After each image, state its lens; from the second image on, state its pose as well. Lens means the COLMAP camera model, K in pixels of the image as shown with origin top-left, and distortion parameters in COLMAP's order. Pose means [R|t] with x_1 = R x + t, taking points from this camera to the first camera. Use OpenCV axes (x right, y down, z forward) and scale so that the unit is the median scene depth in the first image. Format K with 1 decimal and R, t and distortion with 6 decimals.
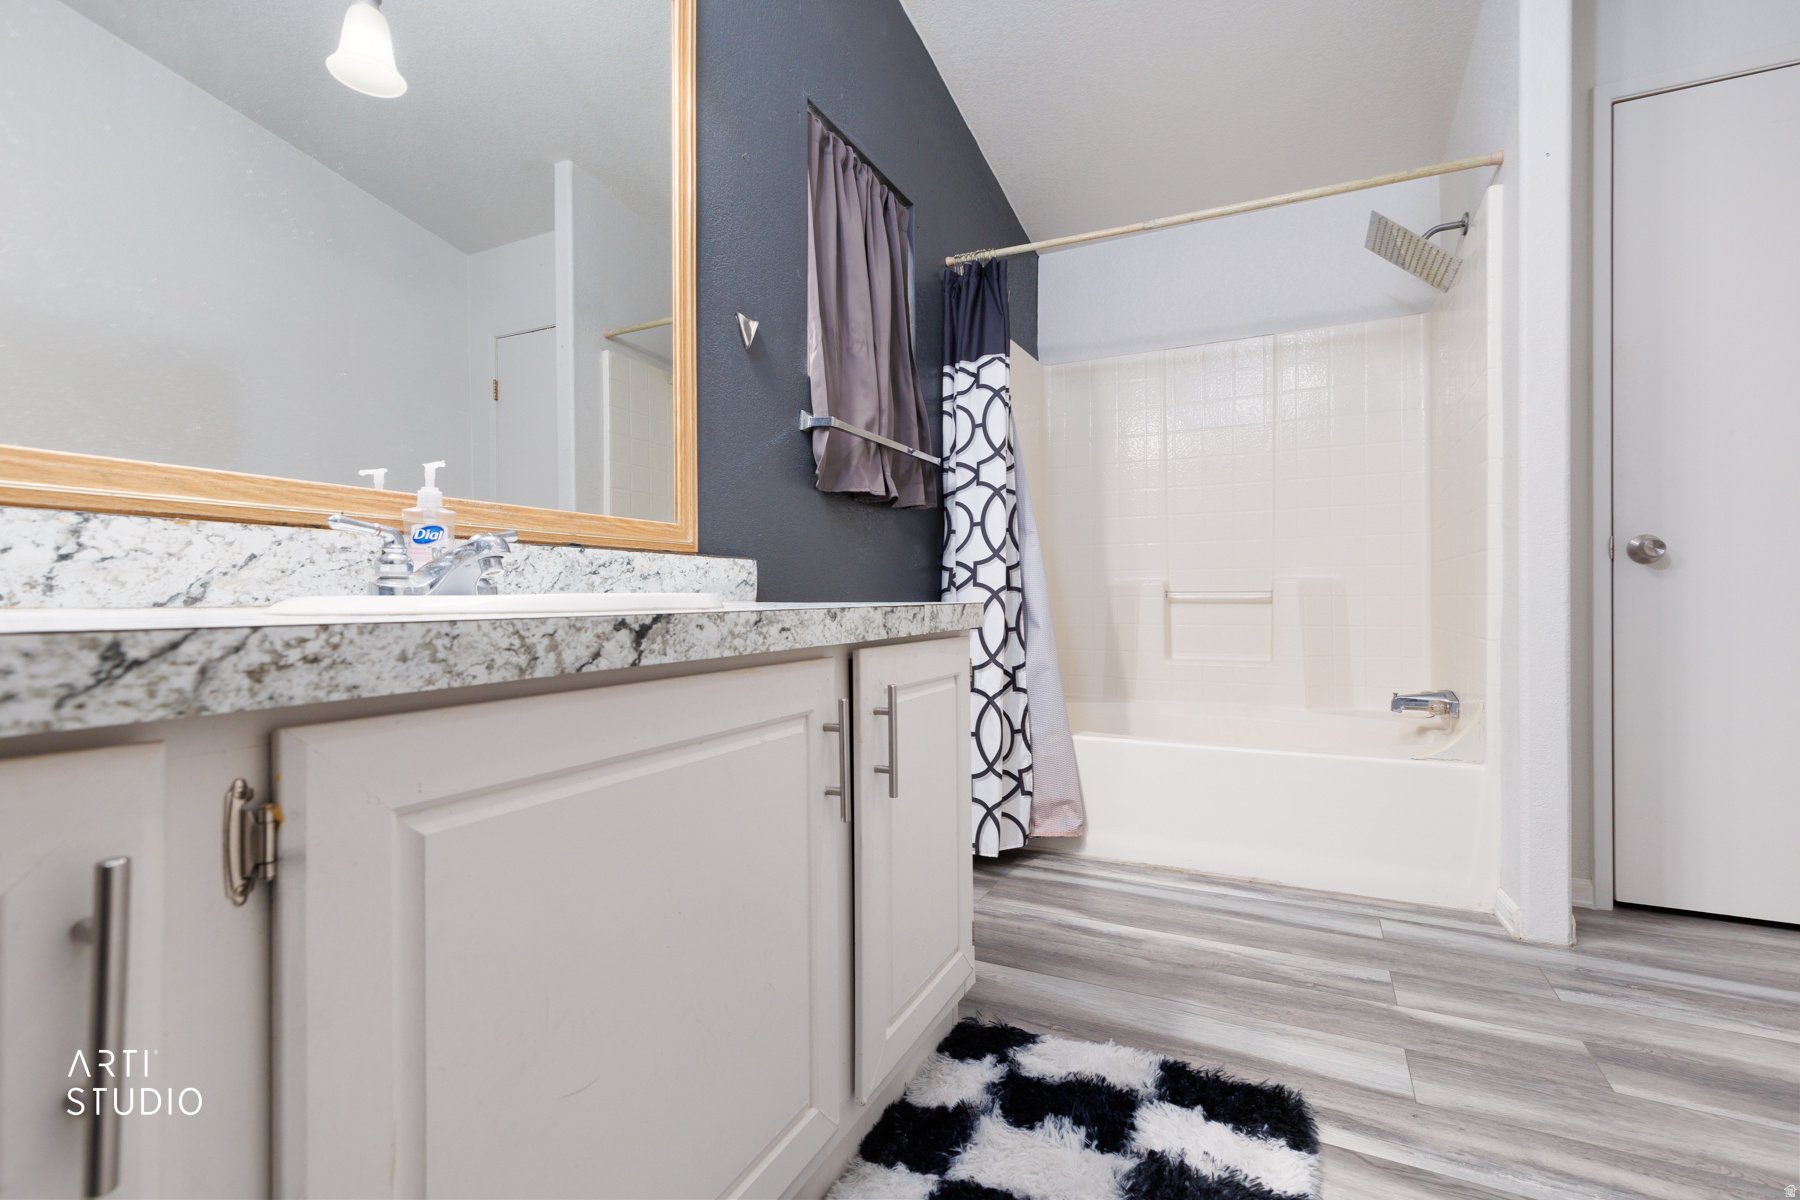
lens RADIAL K [[810.2, 0, 900.0], [0, 810.2, 600.0], [0, 0, 1]] dist [0.006863, -0.000330]
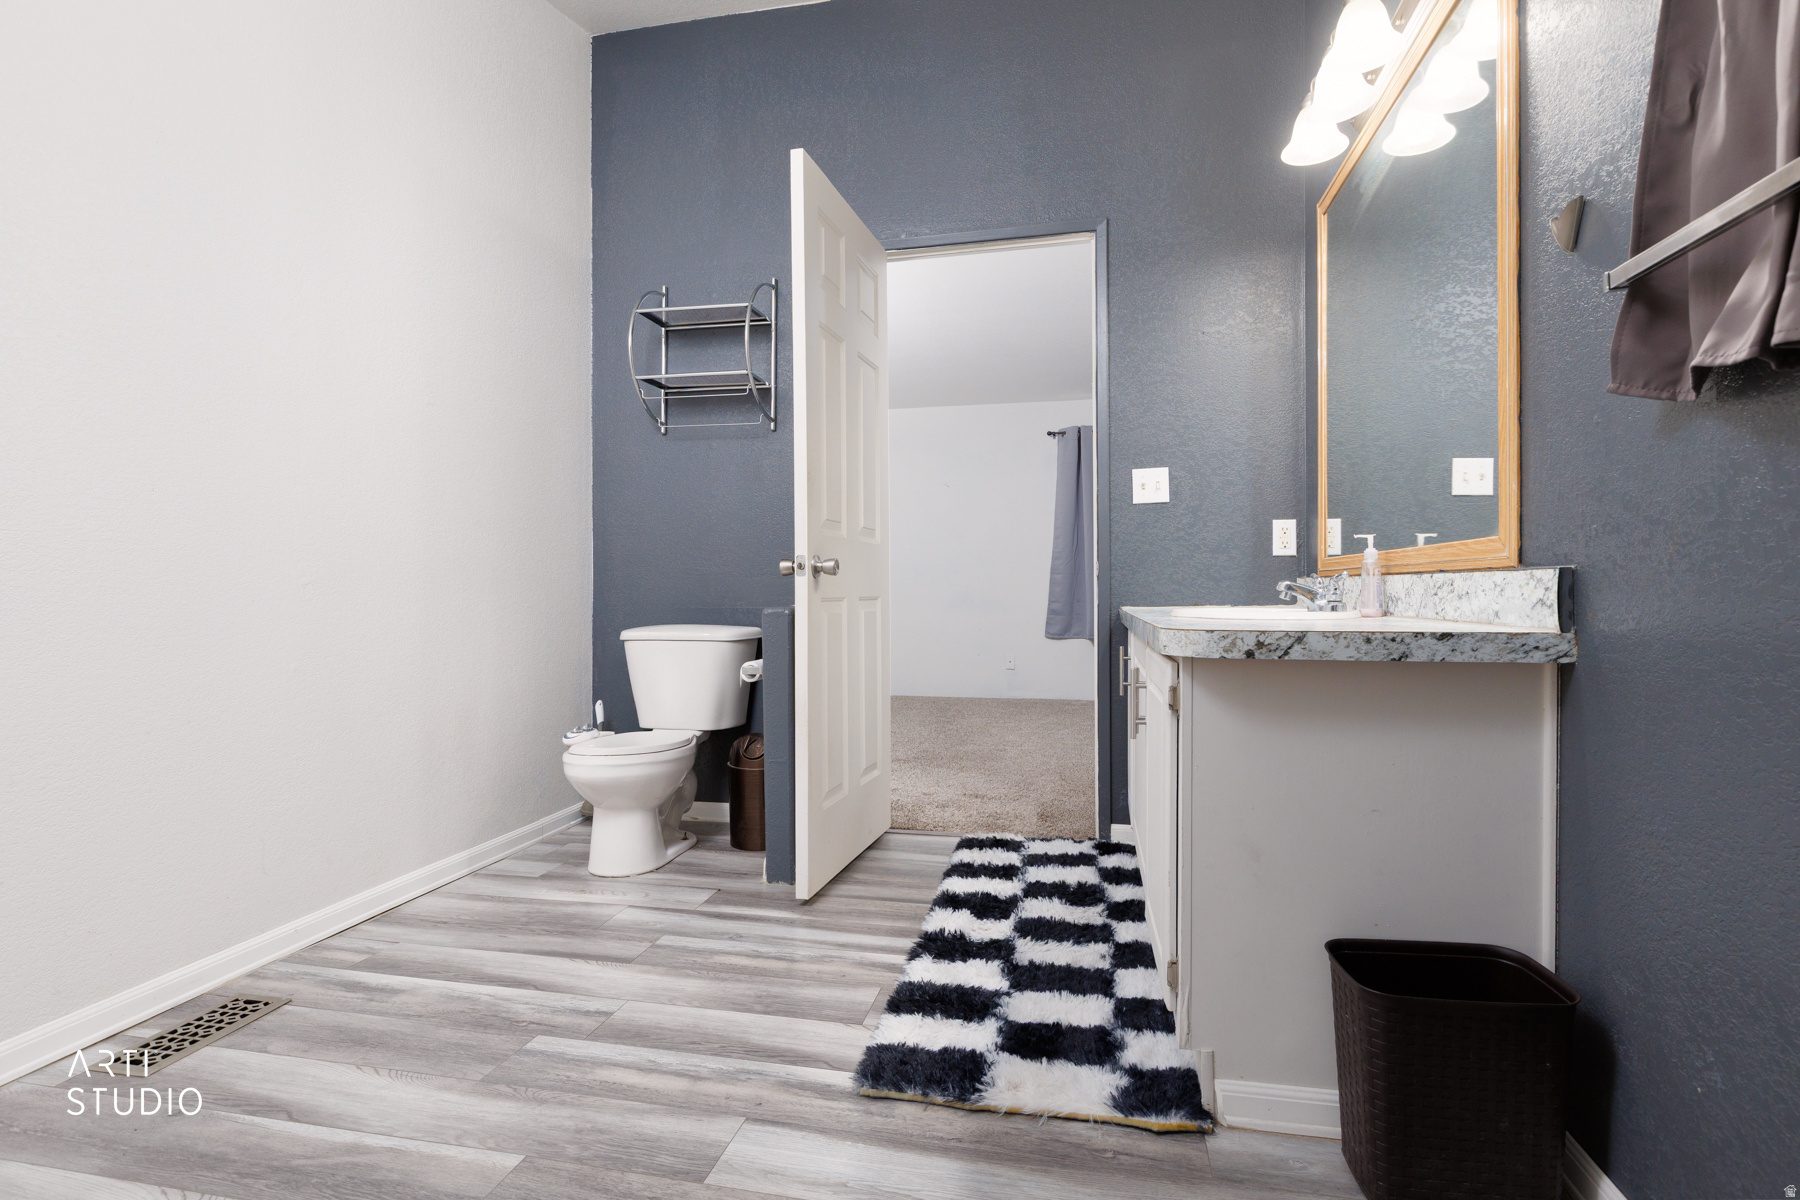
lens RADIAL K [[921.7, 0, 900.0], [0, 921.7, 600.0], [0, 0, 1]] dist [-0.000274, -0.000030]
pose [[-0.969301, 0.010098, -0.245669, 0.689601], [0.006114, 0.999837, 0.016973, -0.051093], [0.245801, 0.014949, -0.969205, 2.056988]]
